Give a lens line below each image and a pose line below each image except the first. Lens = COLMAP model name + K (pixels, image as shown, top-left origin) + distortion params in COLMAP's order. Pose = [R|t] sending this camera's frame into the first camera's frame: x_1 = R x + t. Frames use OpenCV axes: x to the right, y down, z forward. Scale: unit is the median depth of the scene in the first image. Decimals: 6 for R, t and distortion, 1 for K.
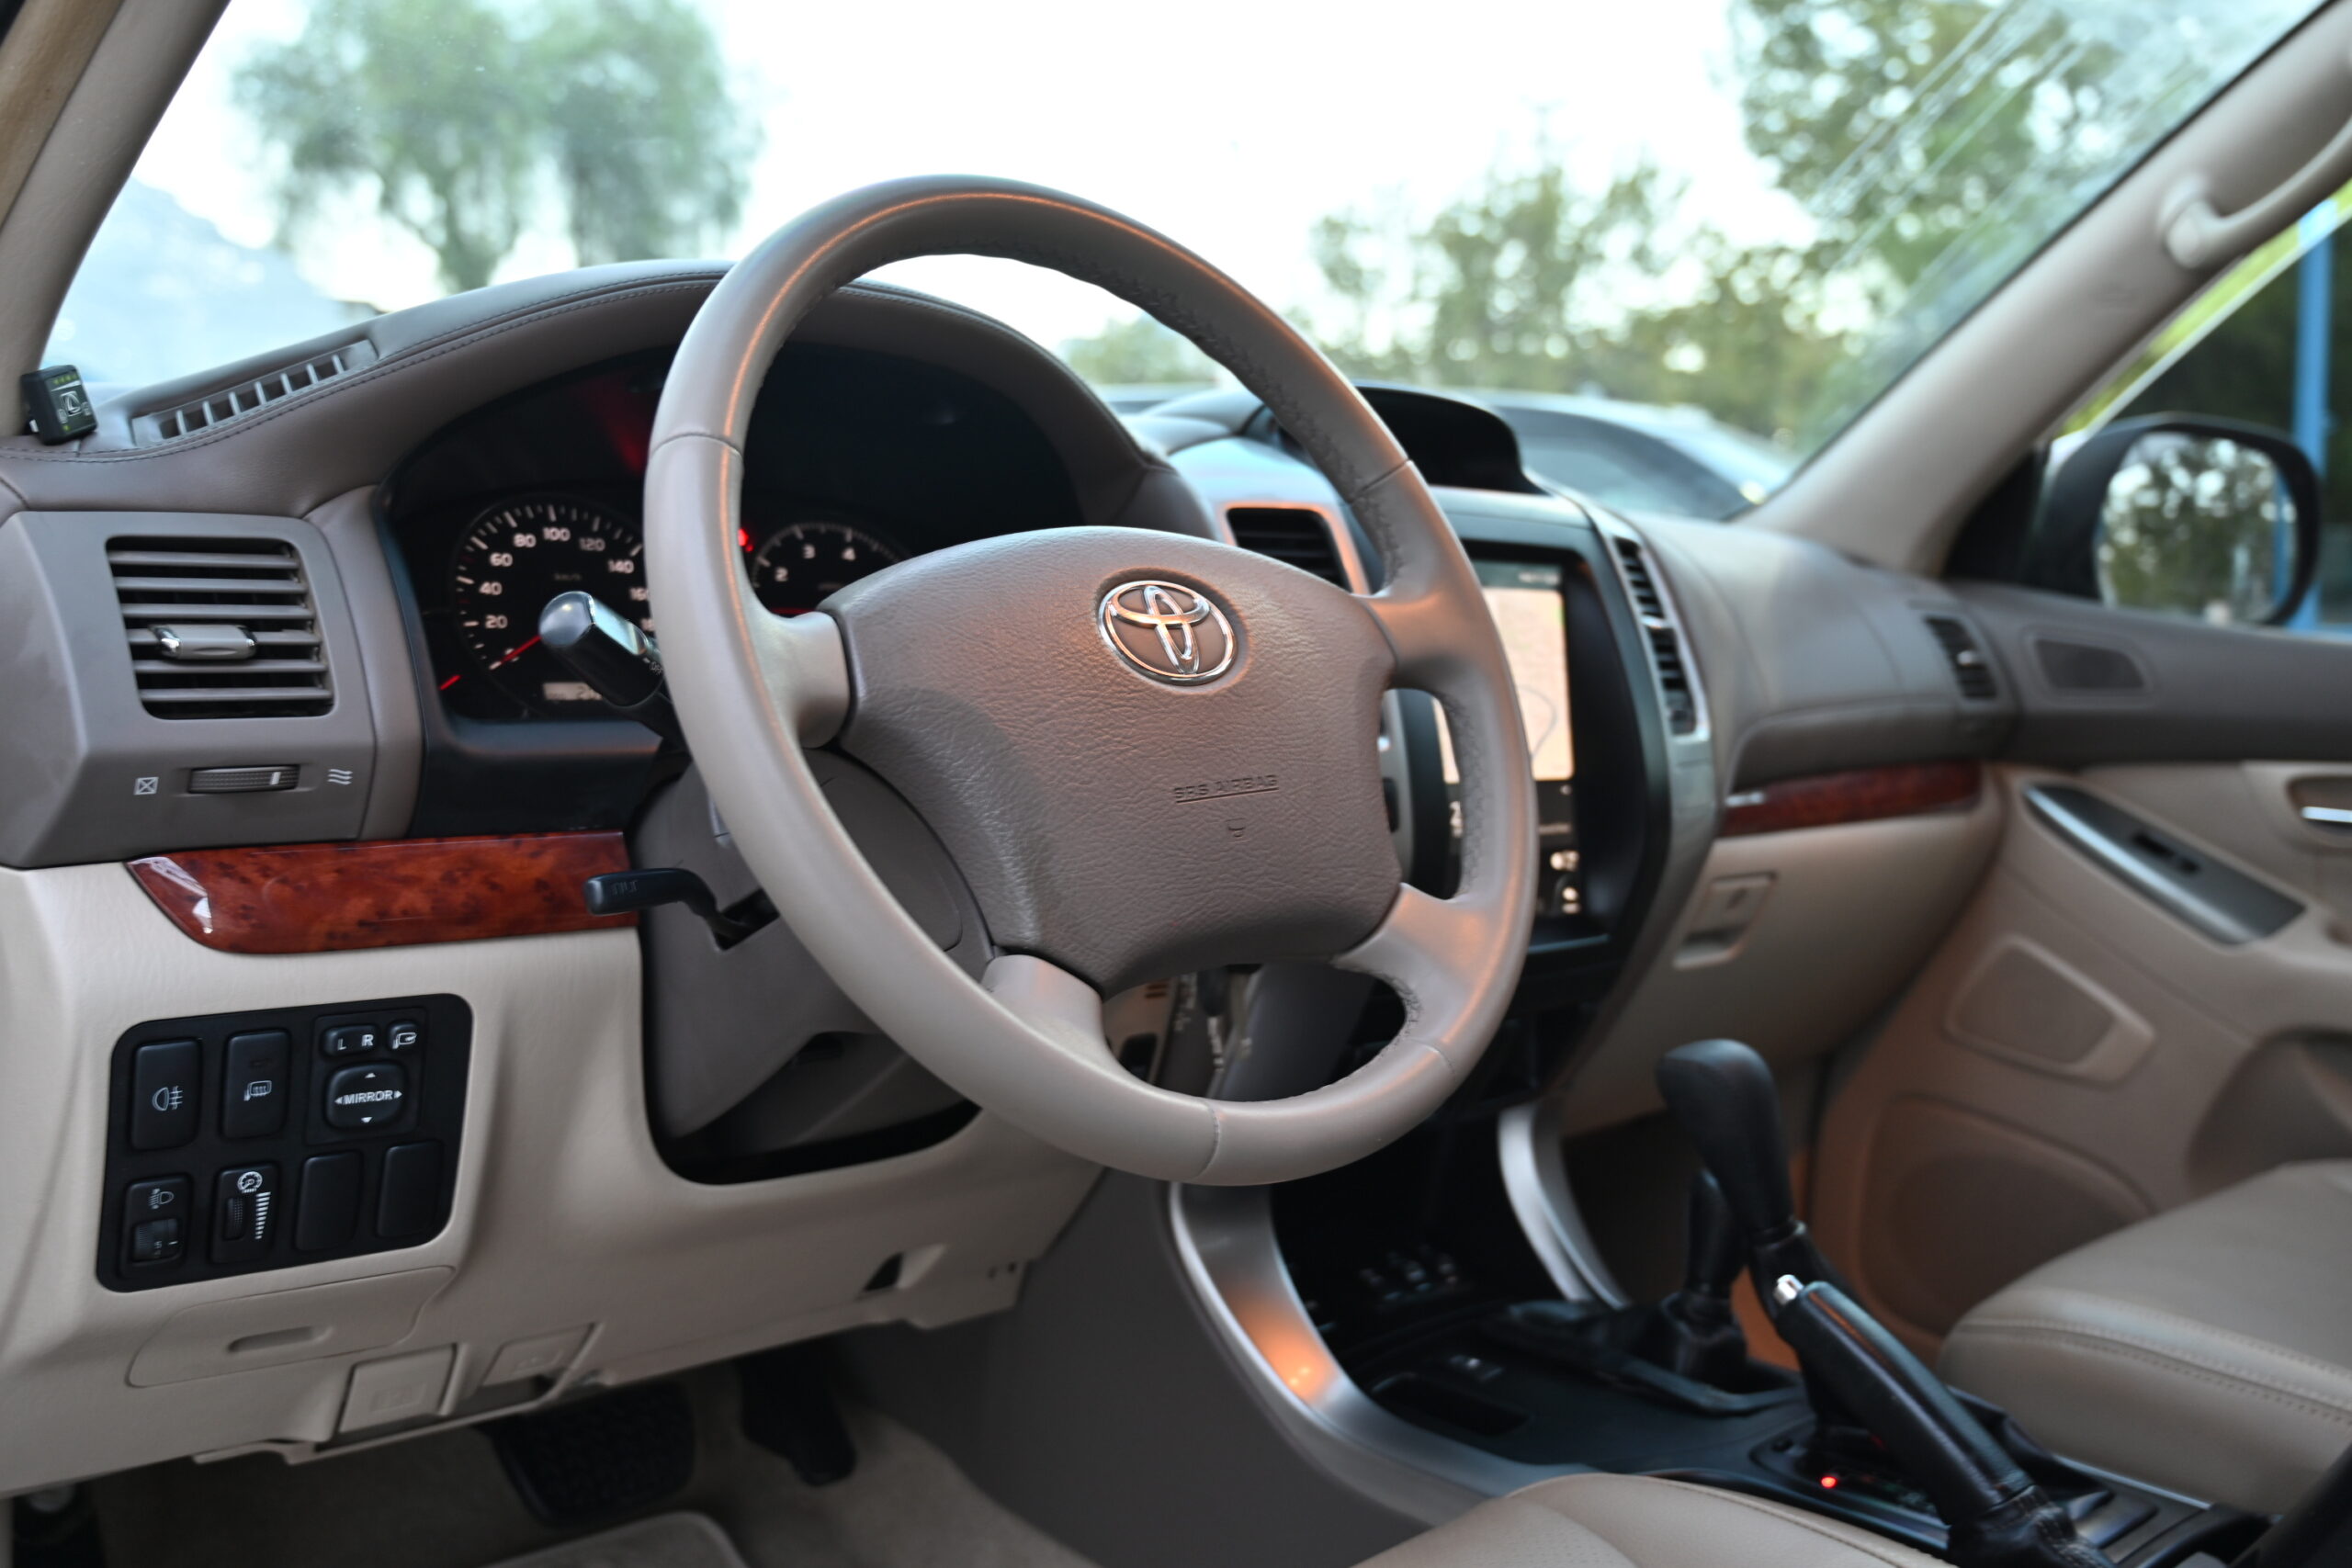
lens RADIAL K [[2114.9, 0, 1166.4], [0, 2114.9, 791.5], [0, 0, 1]] dist [0.005681, 0.009167]
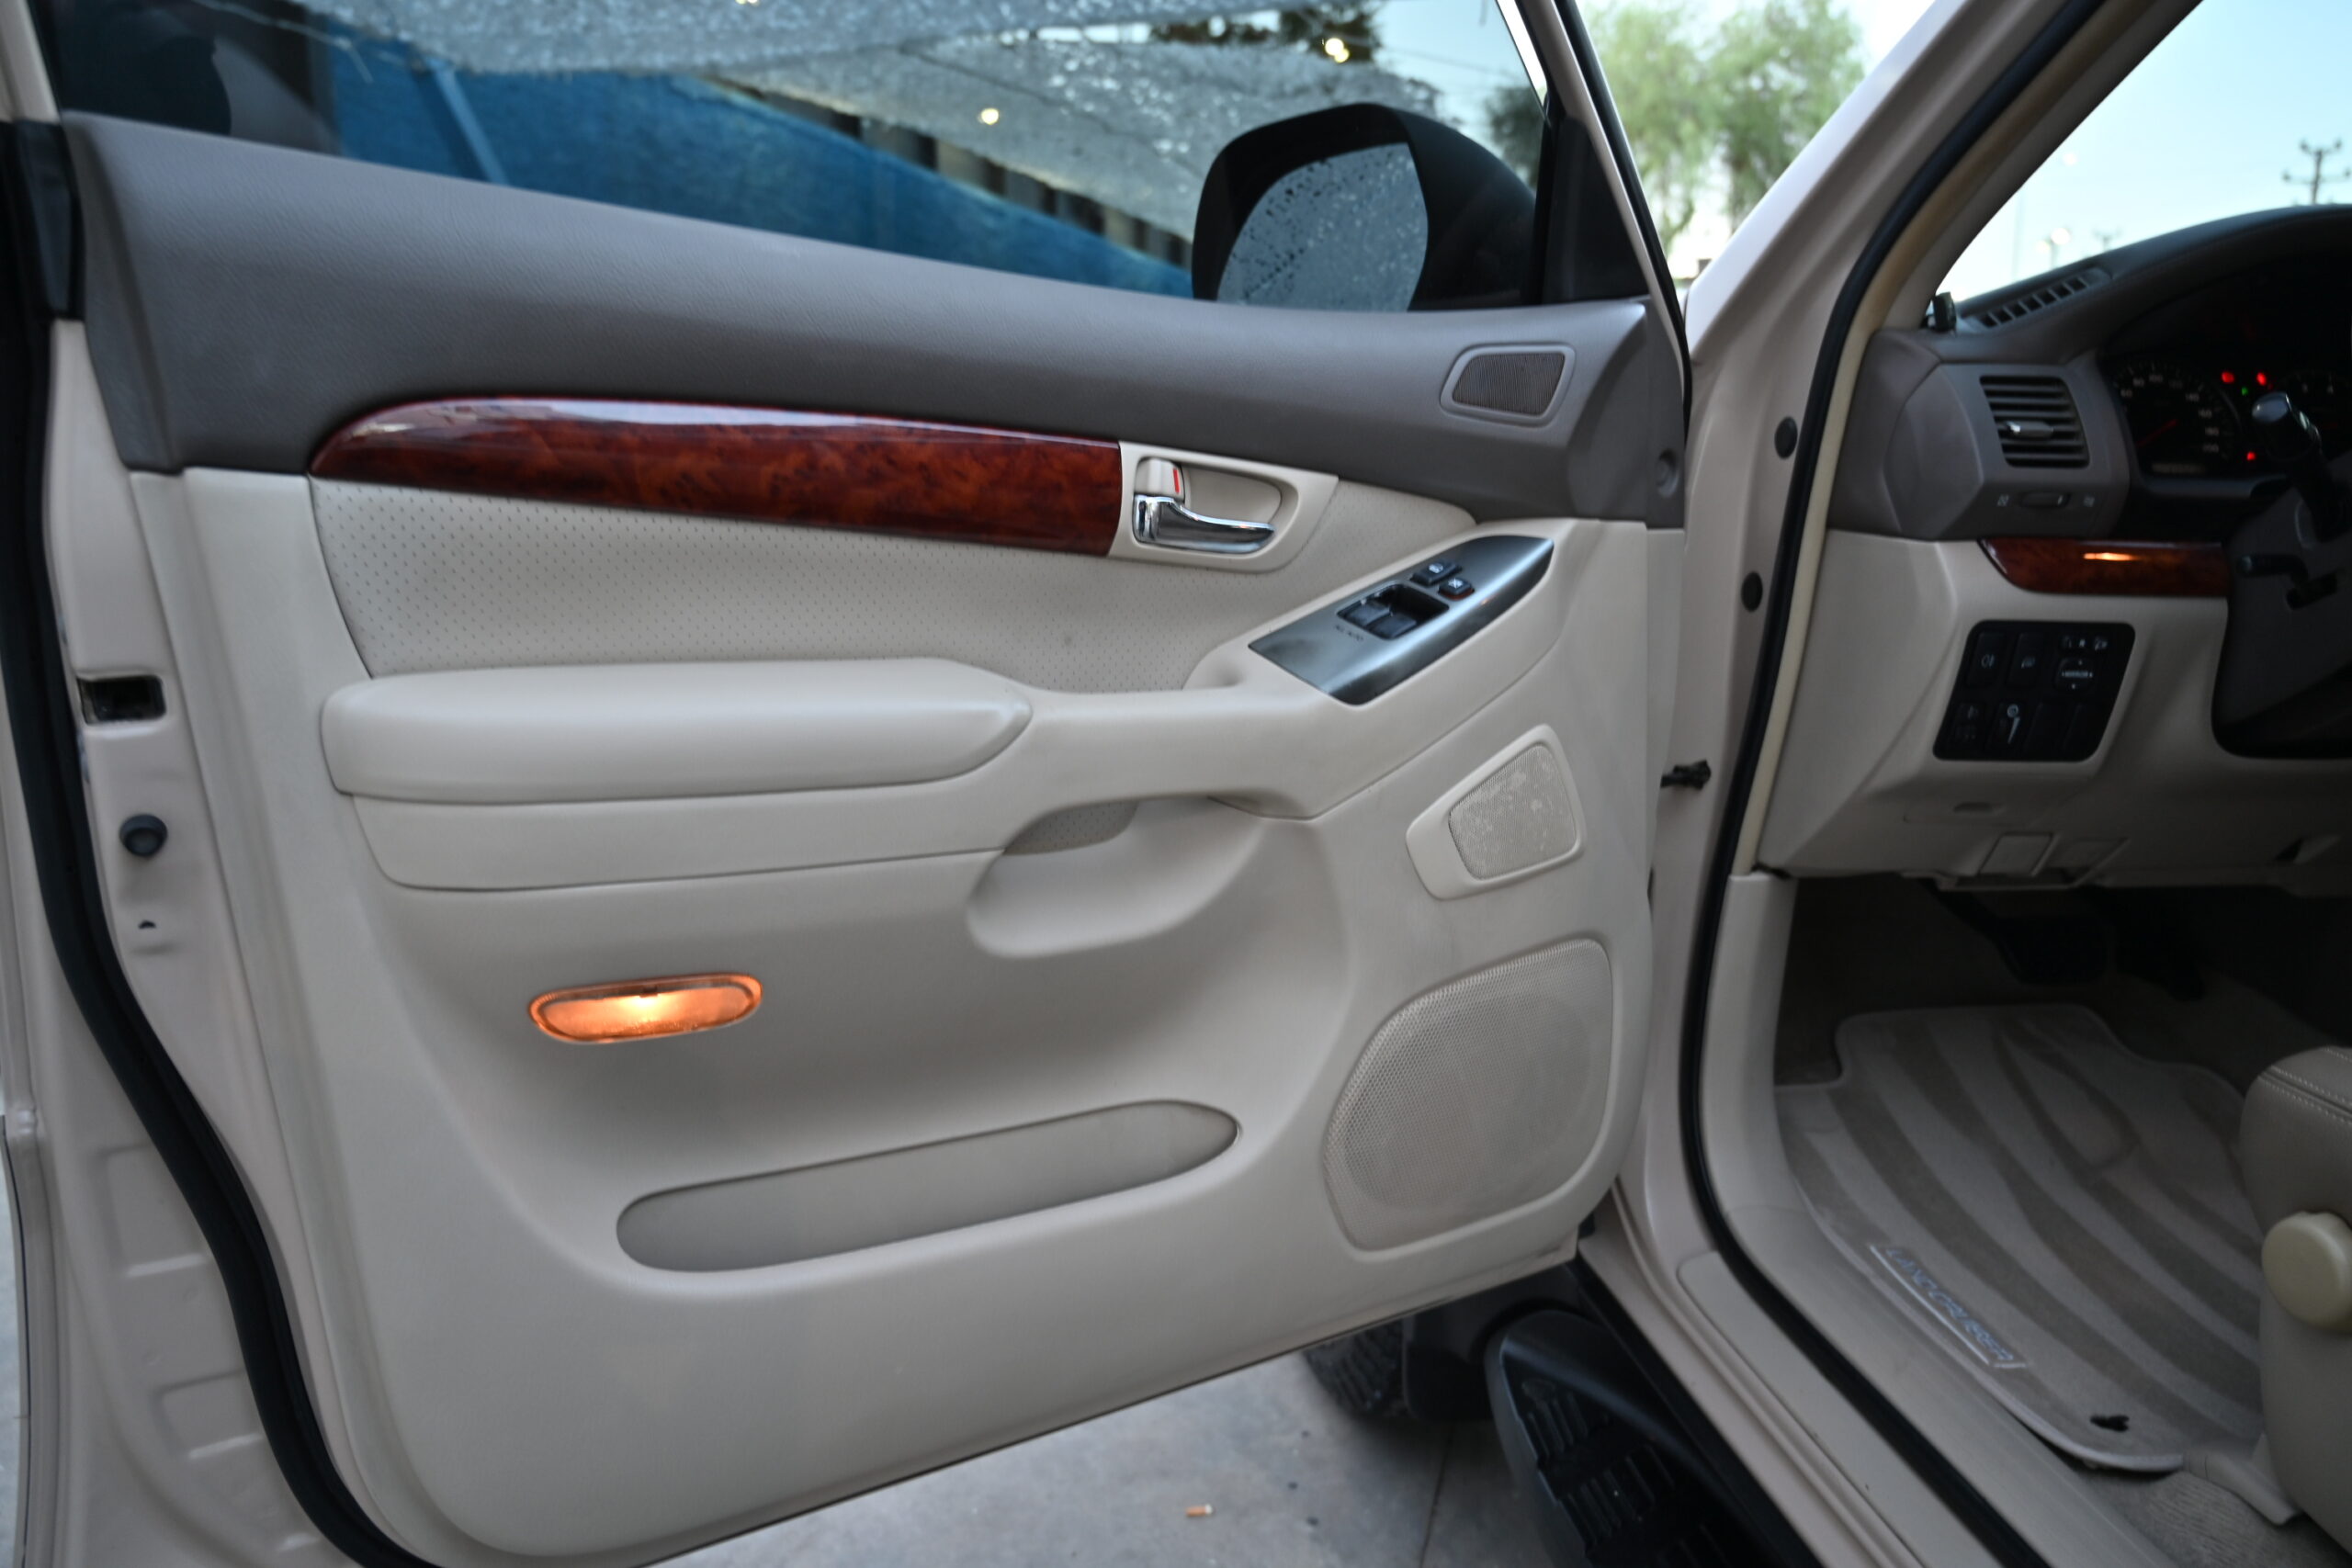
lens RADIAL K [[1558.0, 0, 1177.5], [0, 1558.0, 789.2], [0, 0, 1]] dist [-0.015499, 0.001435]
pose [[0.826642, 0.098173, -0.554098, -0.264585], [-0.044614, 0.992999, 0.109377, 0.131484], [0.560956, -0.065695, 0.825235, -0.614712]]
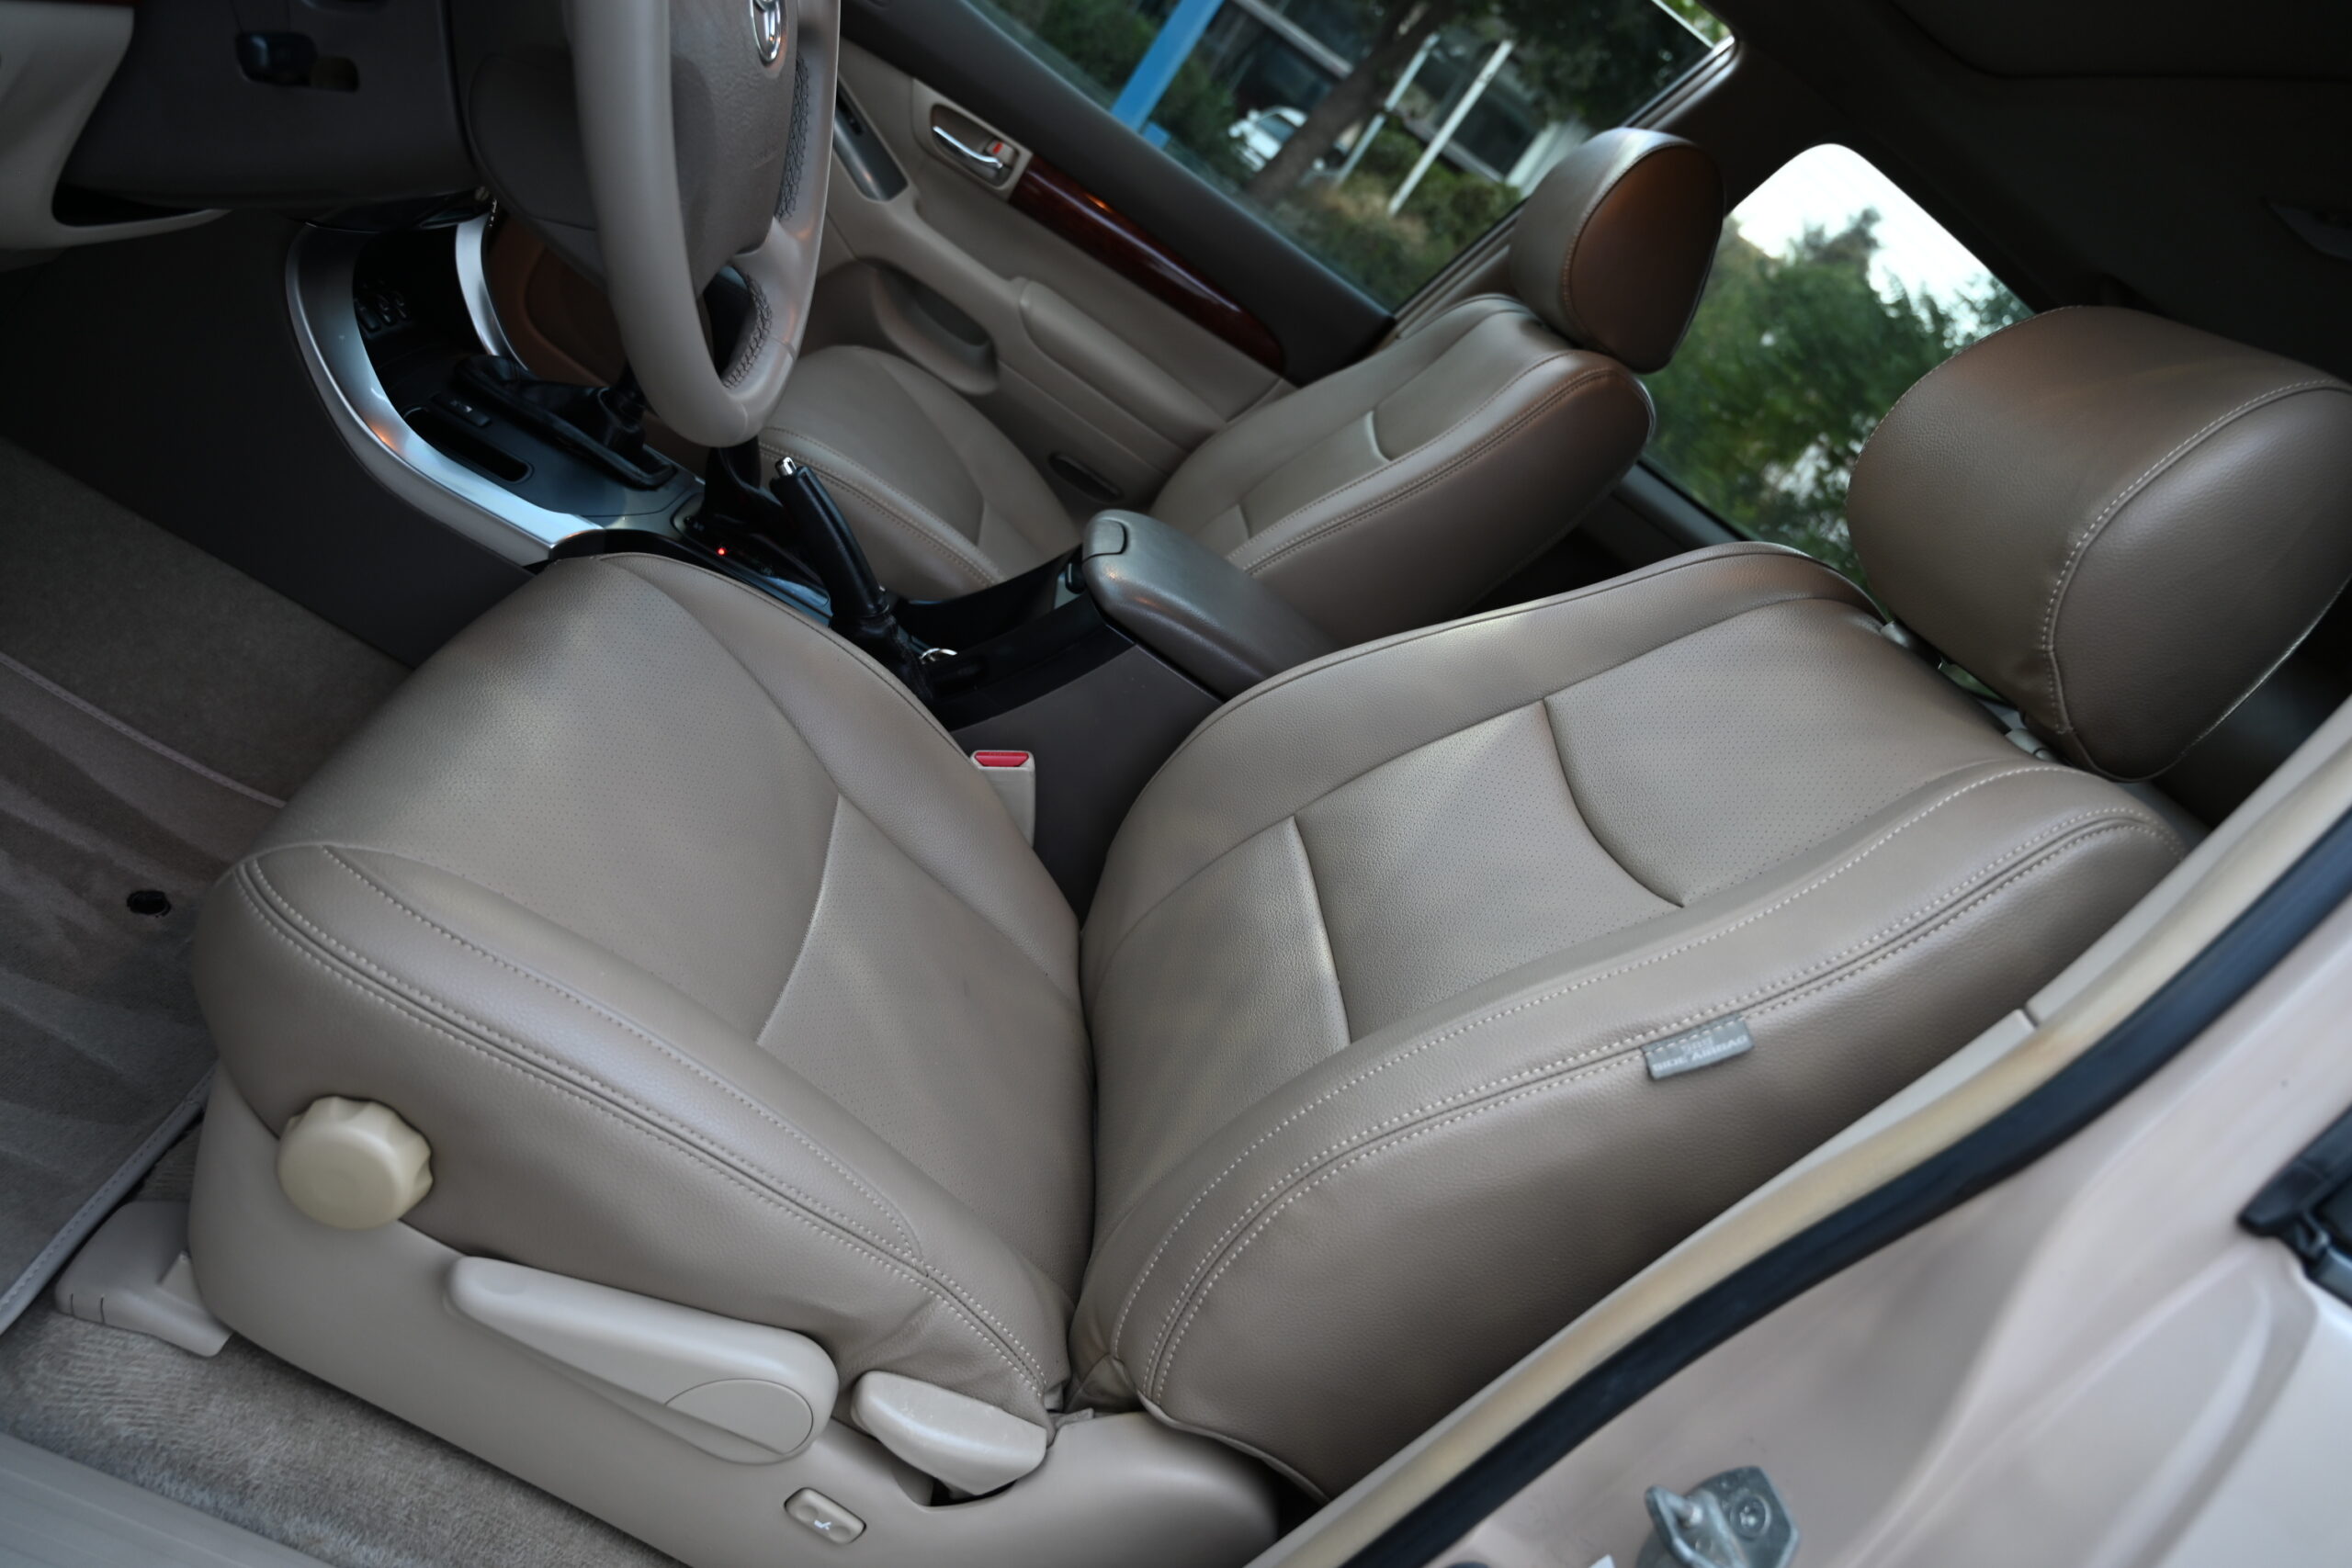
lens RADIAL K [[1558.0, 0, 1177.5], [0, 1558.0, 789.2], [0, 0, 1]] dist [-0.015499, 0.001435]
pose [[0.566278, 0.000575, 0.824214, -0.622660], [-0.484216, 0.809465, 0.332117, -0.126567], [-0.666981, -0.587168, 0.458660, 0.127594]]
